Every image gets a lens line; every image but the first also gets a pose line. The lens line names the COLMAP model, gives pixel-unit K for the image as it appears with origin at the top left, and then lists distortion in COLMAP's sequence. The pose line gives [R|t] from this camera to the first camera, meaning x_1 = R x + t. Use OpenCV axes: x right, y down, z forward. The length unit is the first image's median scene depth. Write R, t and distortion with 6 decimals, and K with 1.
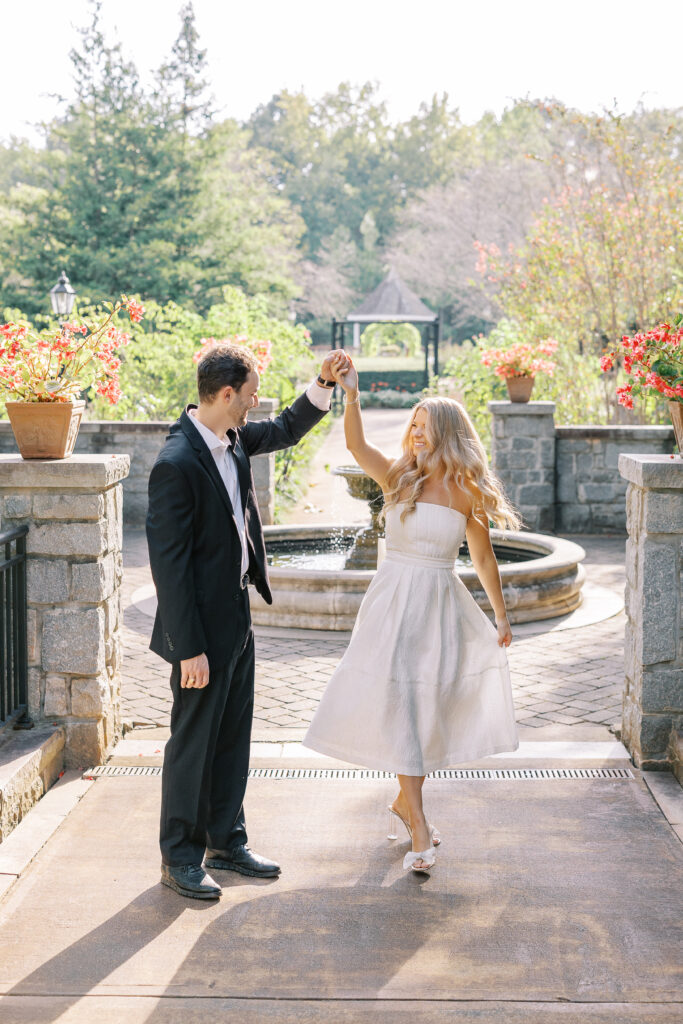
lens RADIAL K [[1459.0, 0, 331.1], [0, 1459.0, 492.1], [0, 0, 1]] dist [0.006074, 0.003451]
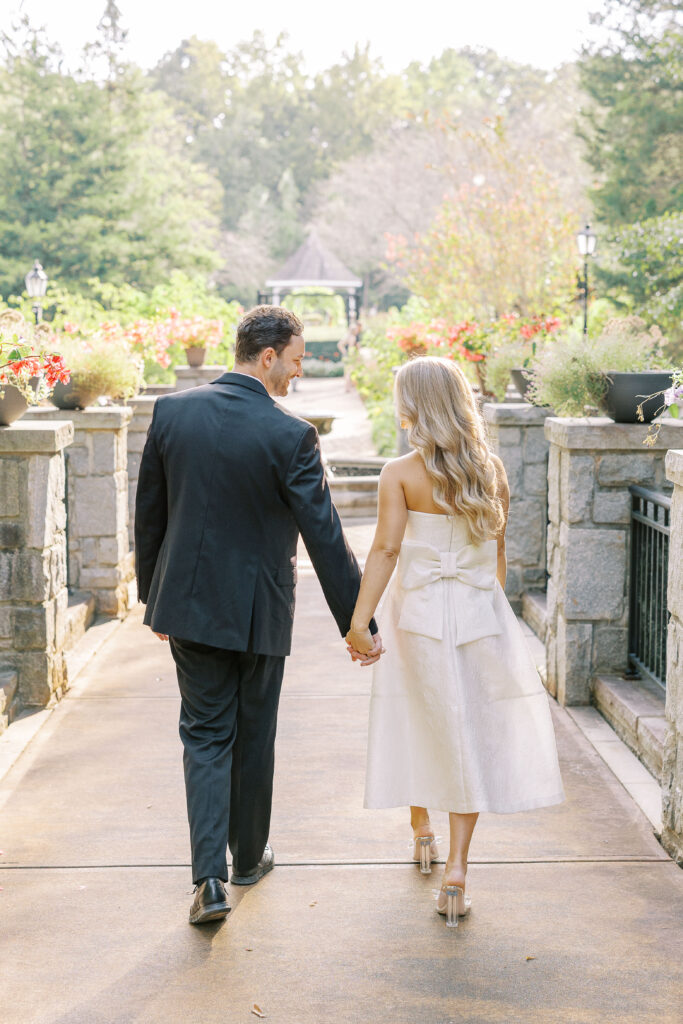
lens RADIAL K [[1722.8, 0, 384.8], [0, 1722.8, 511.4], [0, 0, 1]] dist [-0.010094, 0.041043]
pose [[0.996557, -0.013212, 0.081848, -0.010735], [0.011786, 0.999771, 0.017880, 0.016200], [-0.082065, -0.016854, 0.996484, -0.222608]]
